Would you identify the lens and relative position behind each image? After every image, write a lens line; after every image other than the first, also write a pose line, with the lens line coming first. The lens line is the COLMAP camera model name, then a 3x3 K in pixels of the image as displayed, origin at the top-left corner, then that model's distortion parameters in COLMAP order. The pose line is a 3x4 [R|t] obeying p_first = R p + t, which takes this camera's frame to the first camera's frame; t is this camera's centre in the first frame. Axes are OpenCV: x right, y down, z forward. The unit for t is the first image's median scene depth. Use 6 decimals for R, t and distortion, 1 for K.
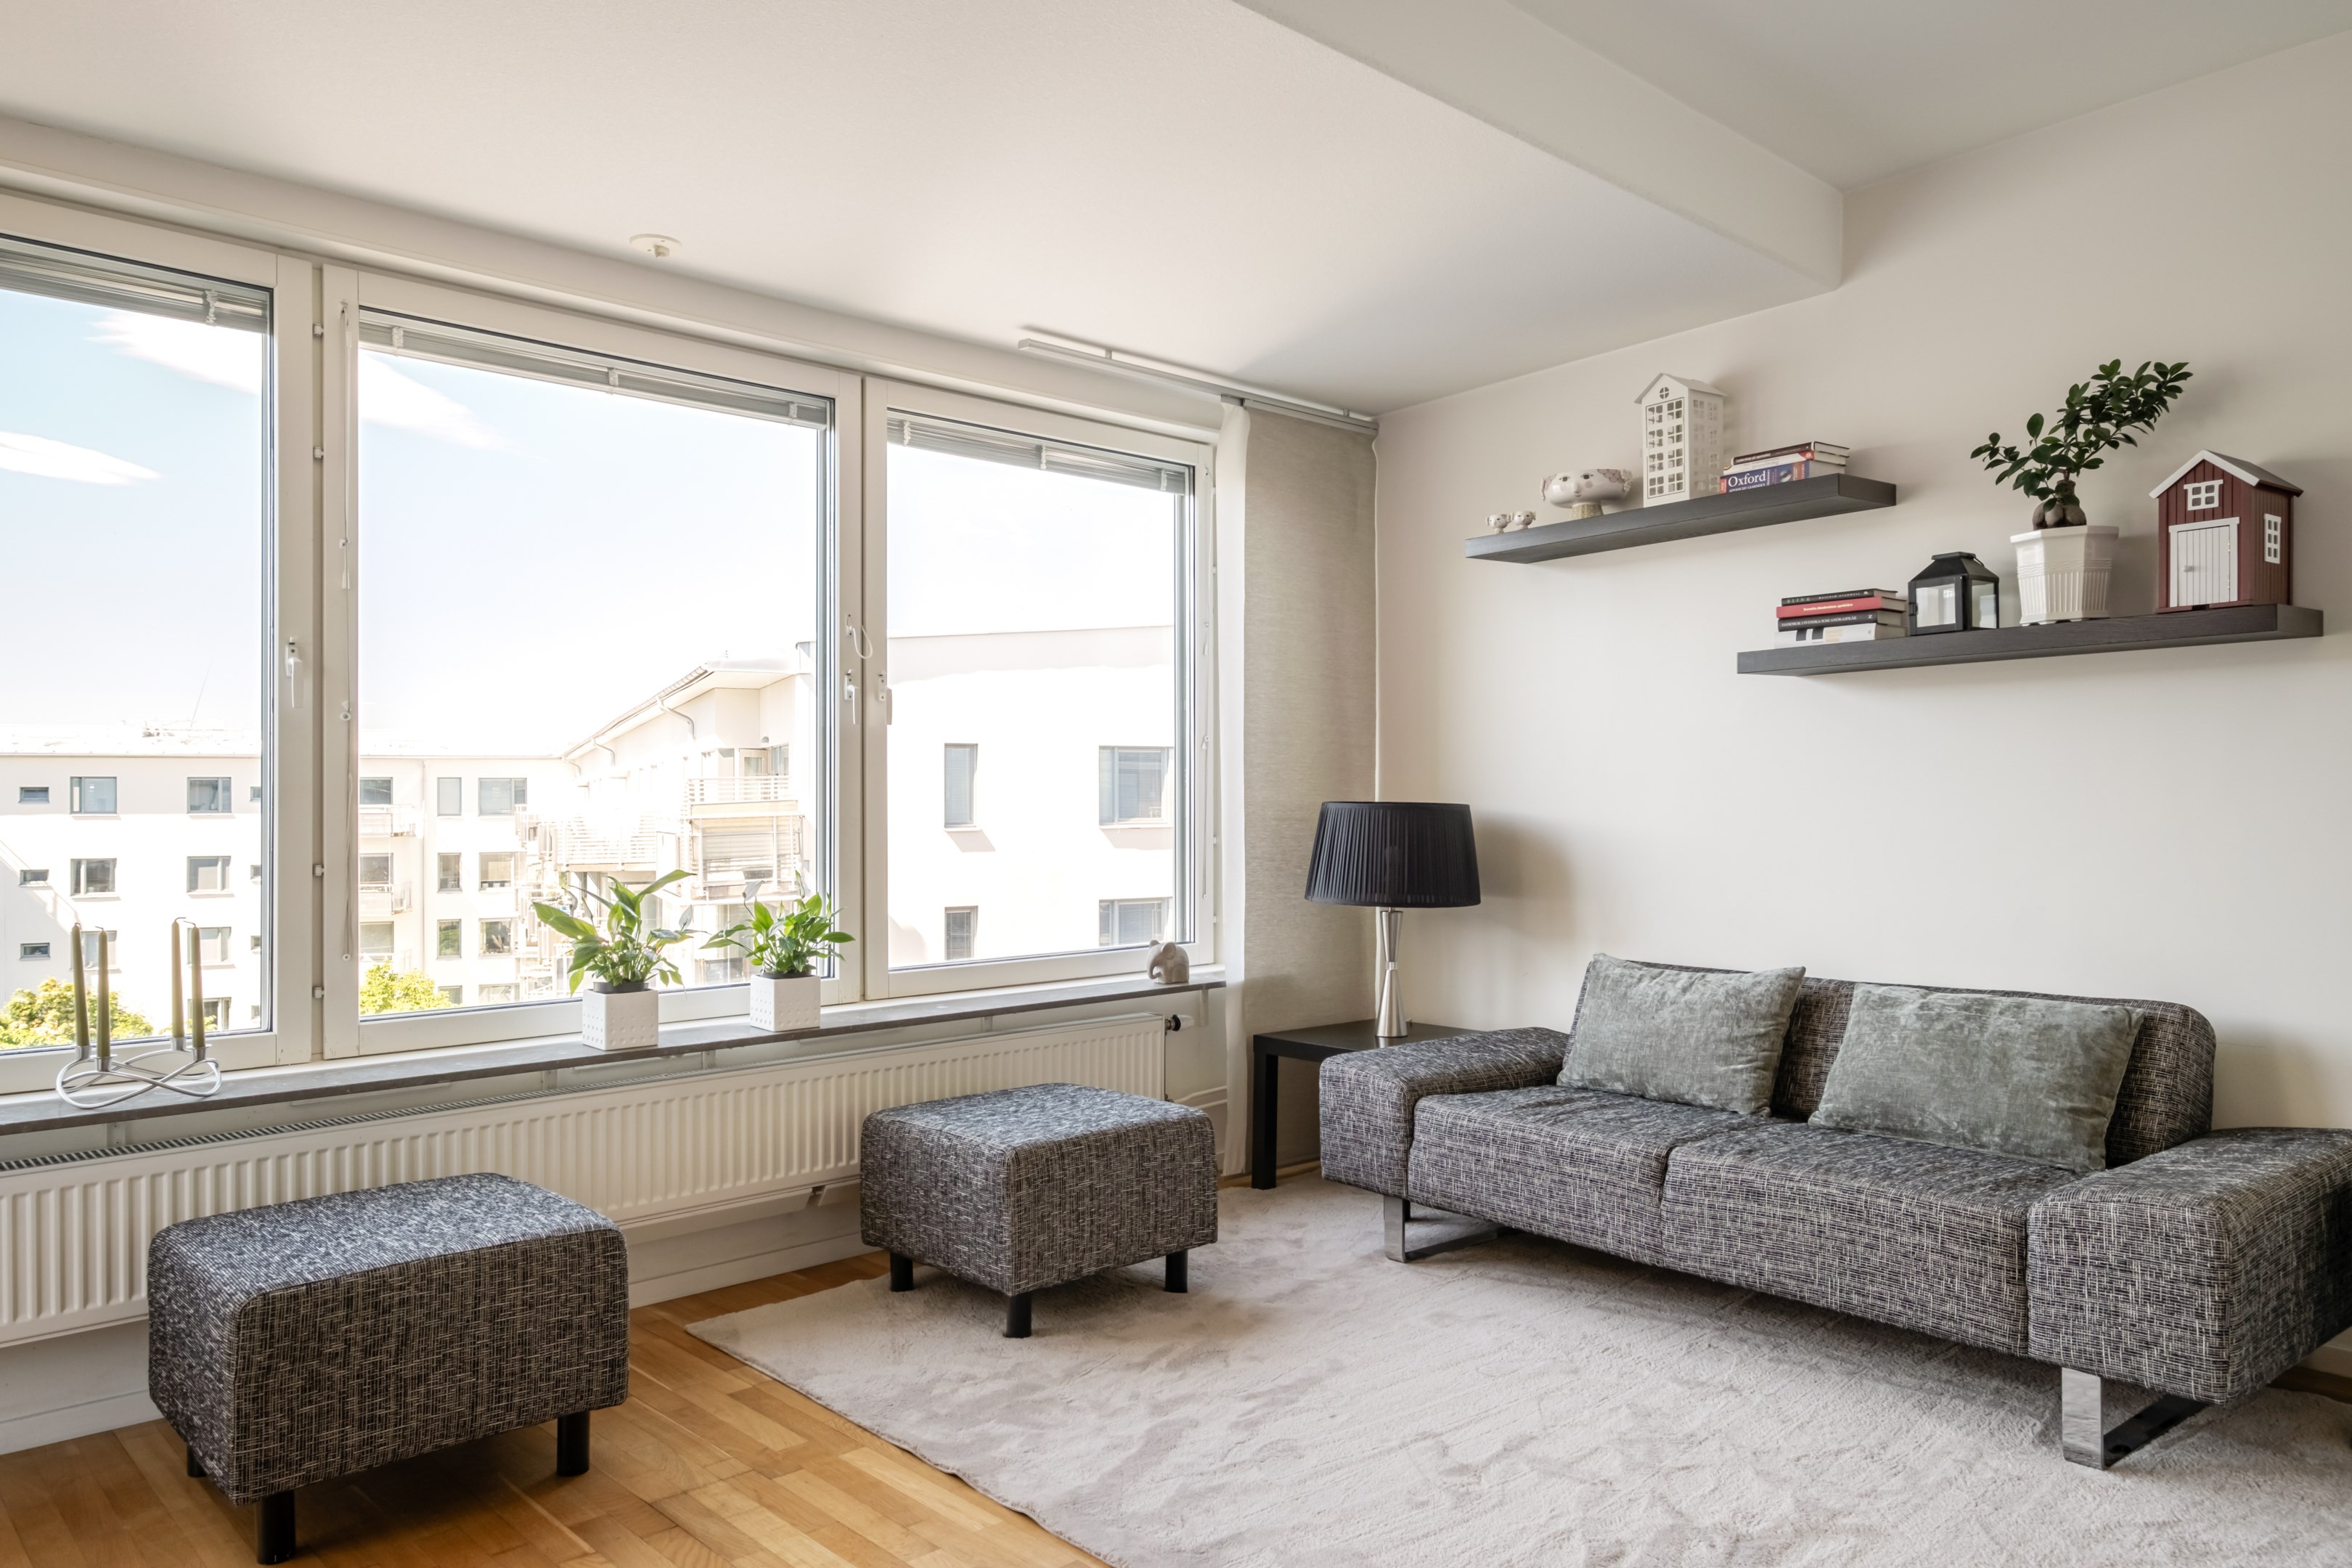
lens RADIAL K [[1561.5, 0, 1179.6], [0, 1561.5, 830.8], [0, 0, 1]] dist [0.002228, 0.000583]
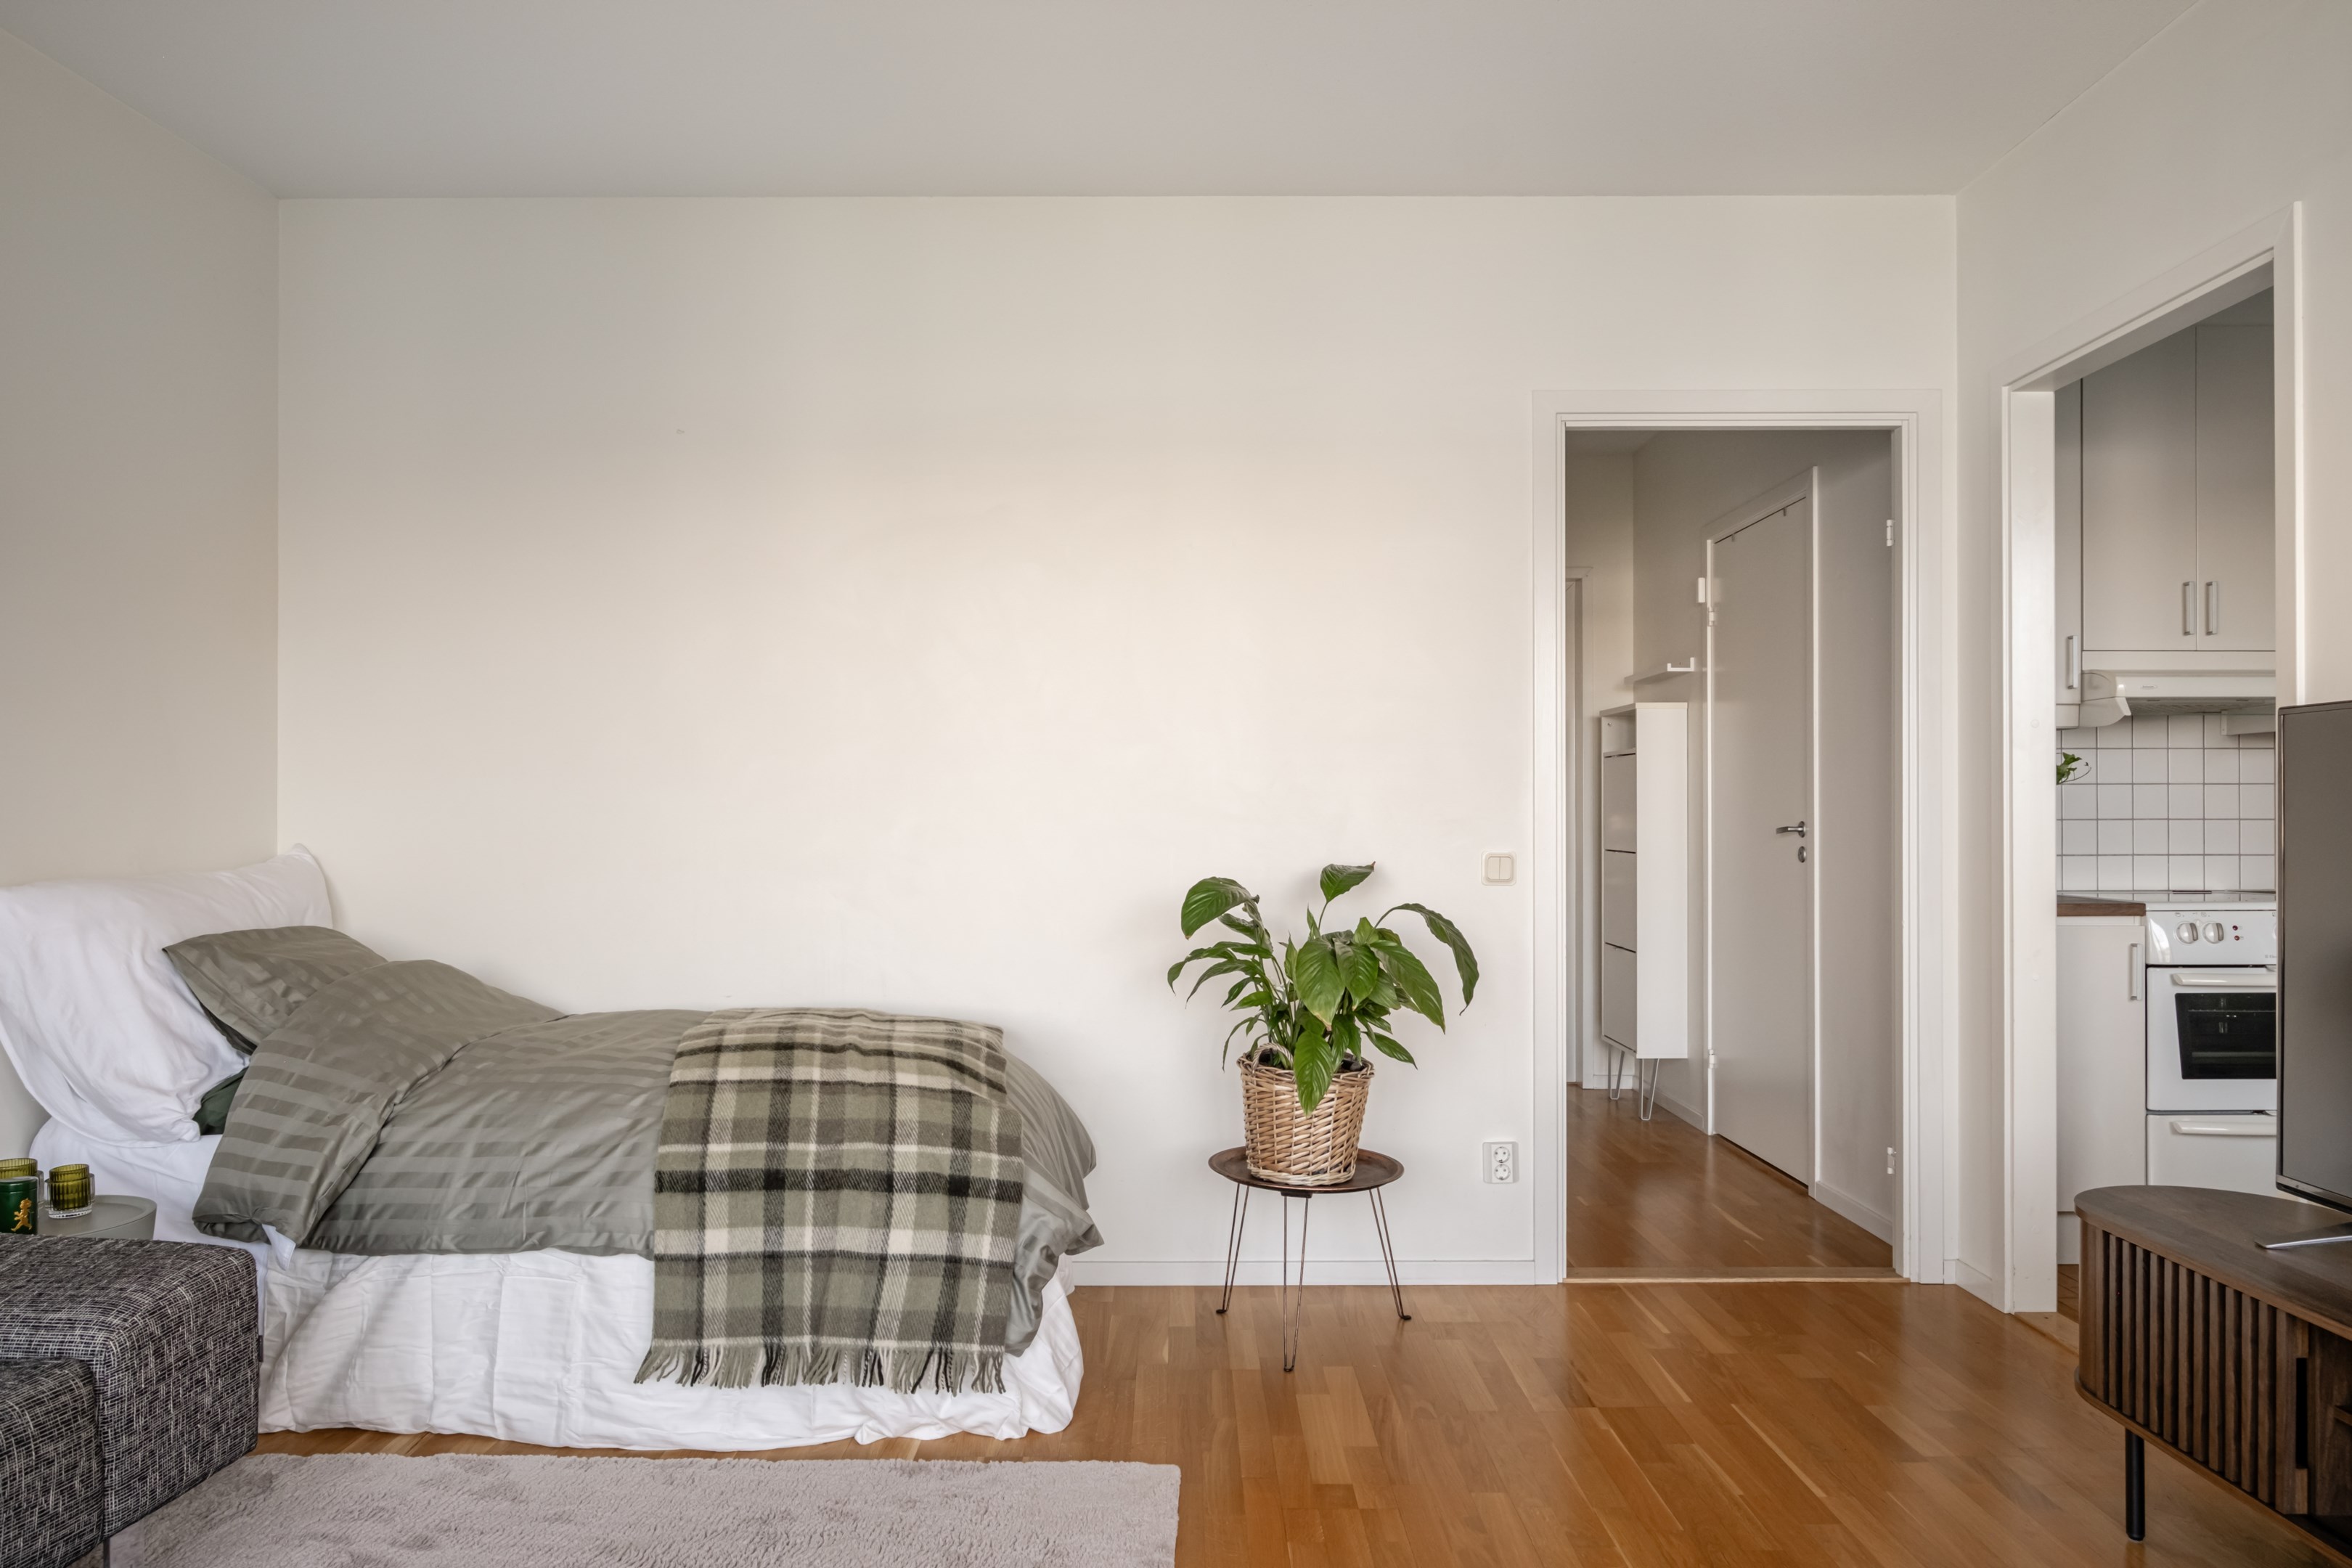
lens RADIAL K [[1627.5, 0, 1187.7], [0, 1627.5, 809.3], [0, 0, 1]] dist [-0.014738, 0.037119]
pose [[-0.731331, 0.005508, 0.682001, -0.312601], [0.015358, 0.999847, 0.008394, -0.016688], [-0.681850, 0.016613, -0.731303, 0.958770]]
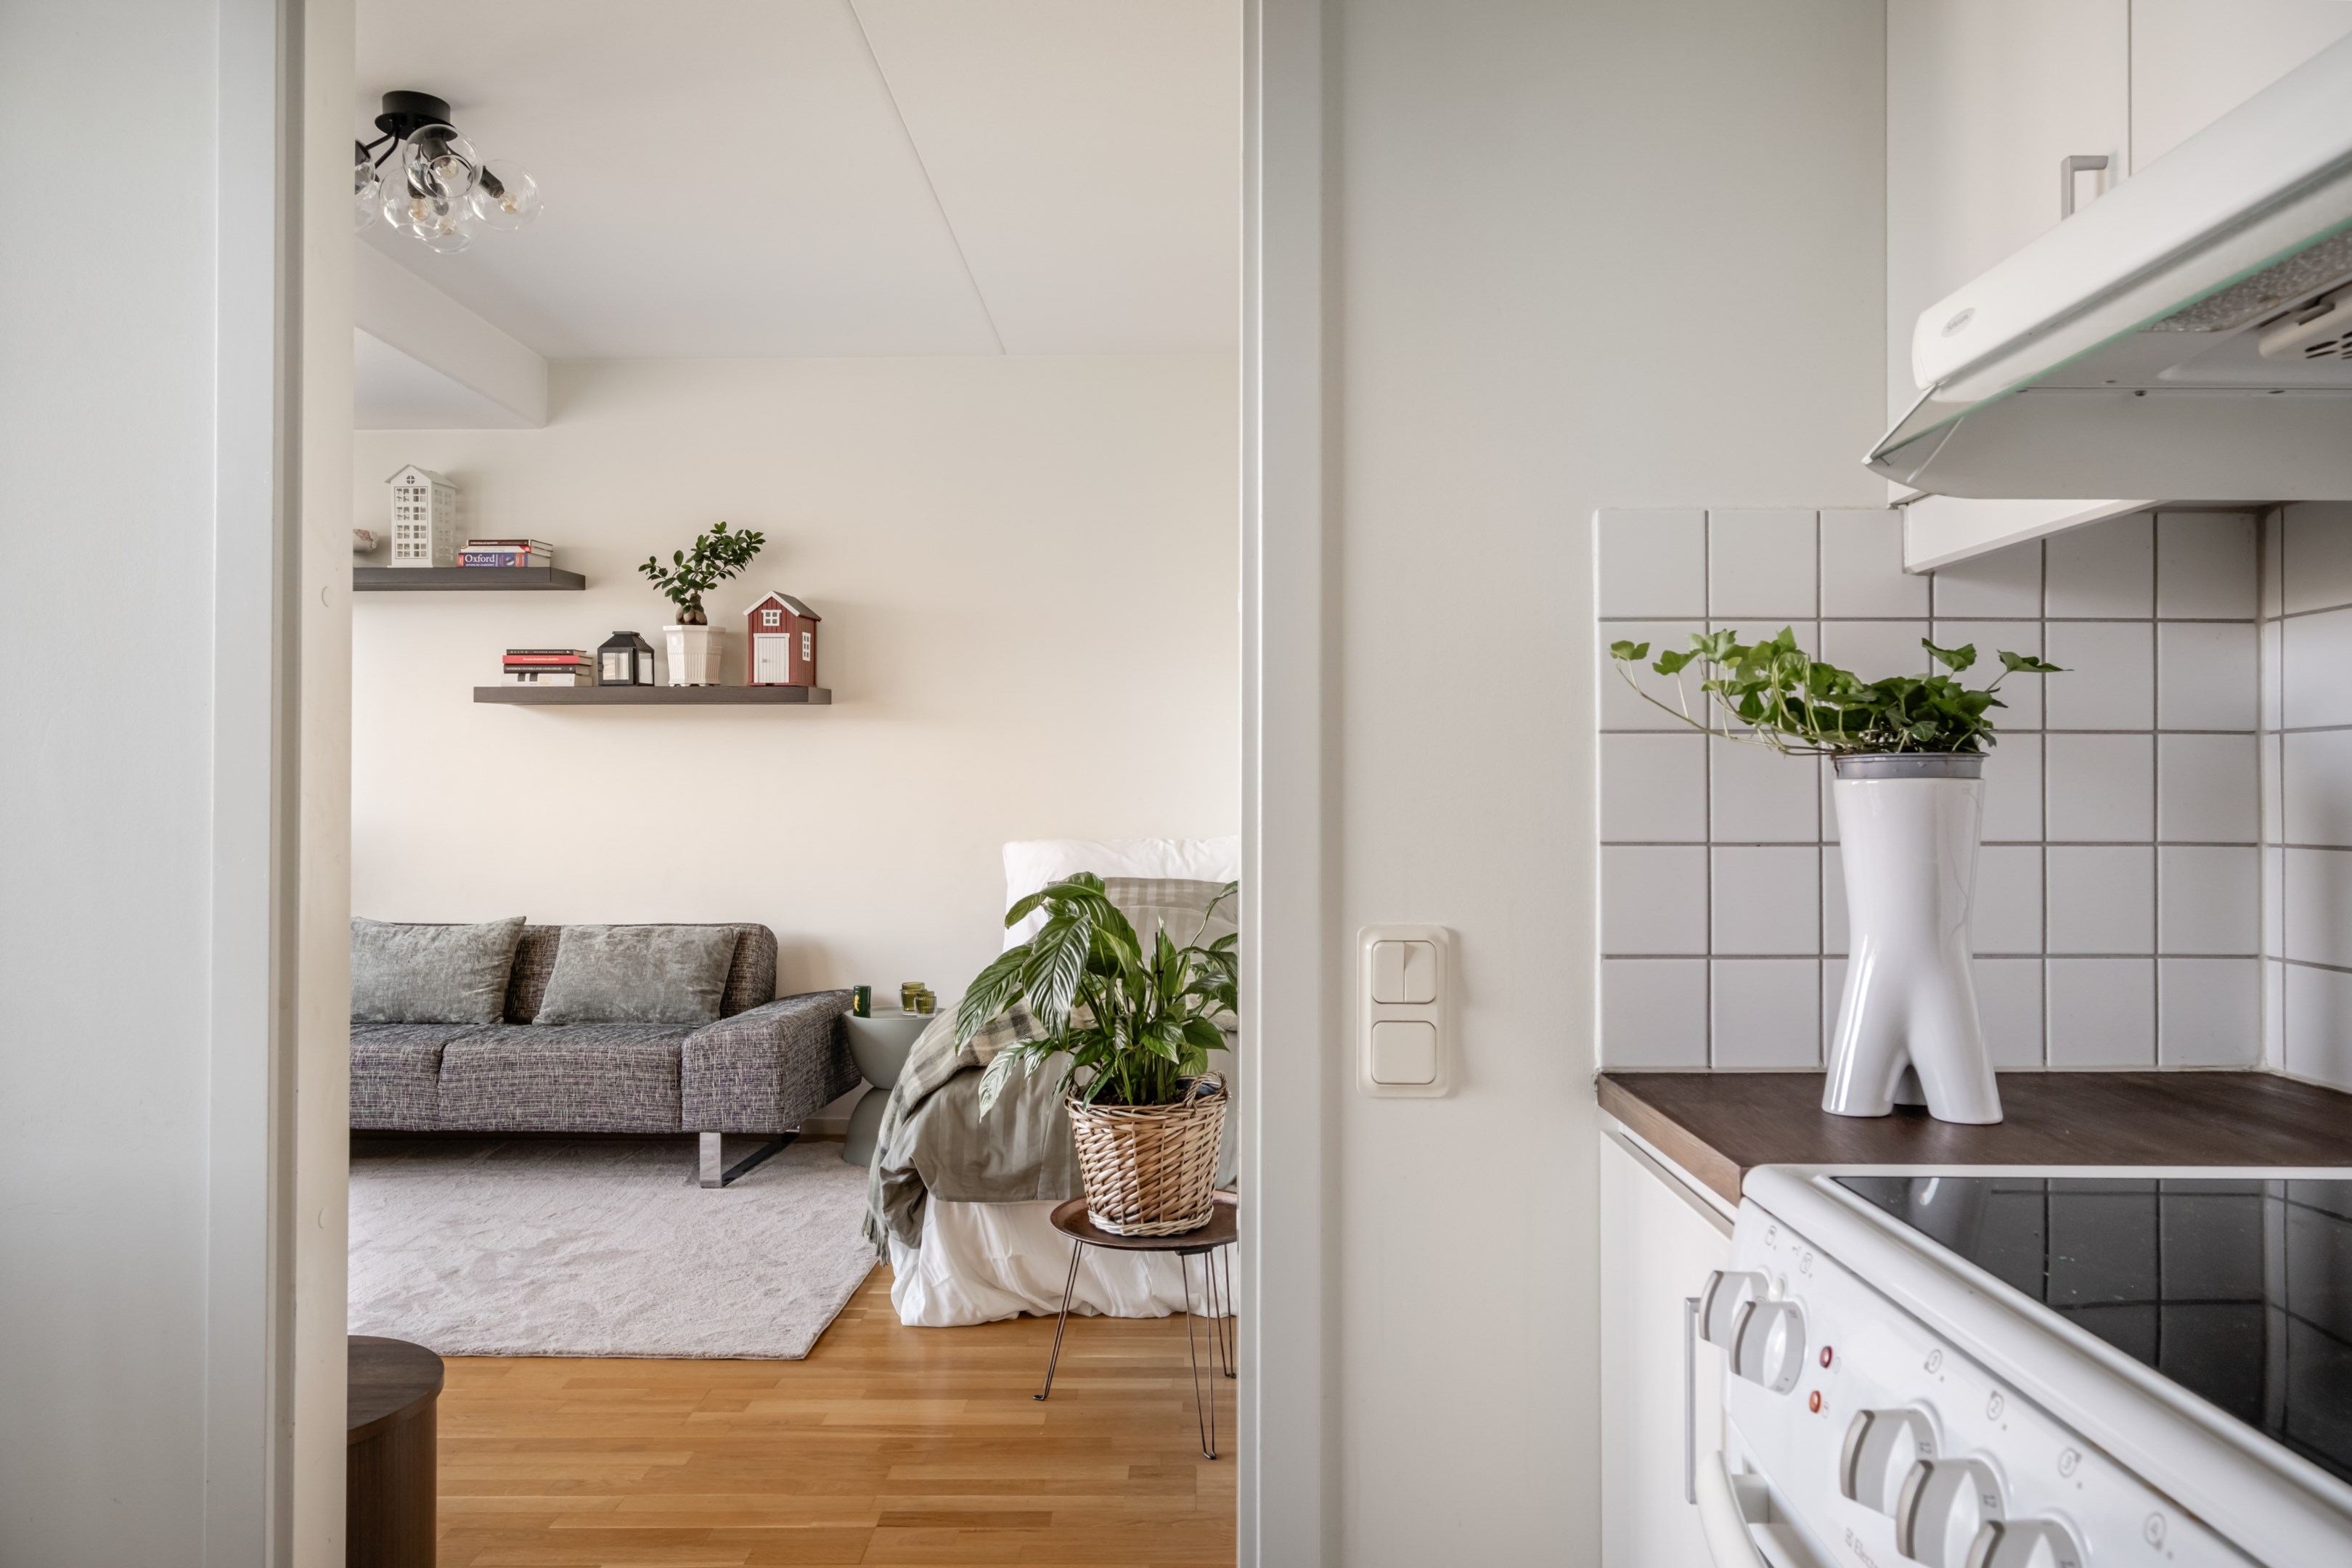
lens RADIAL K [[1689.4, 0, 1175.4], [0, 1689.4, 798.7], [0, 0, 1]] dist [0.019427, 0.002099]
pose [[0.683390, 0.008268, 0.730007, -0.333770], [0.002552, 0.999903, -0.013713, 0.004660], [-0.730049, 0.011234, 0.683302, -0.496907]]
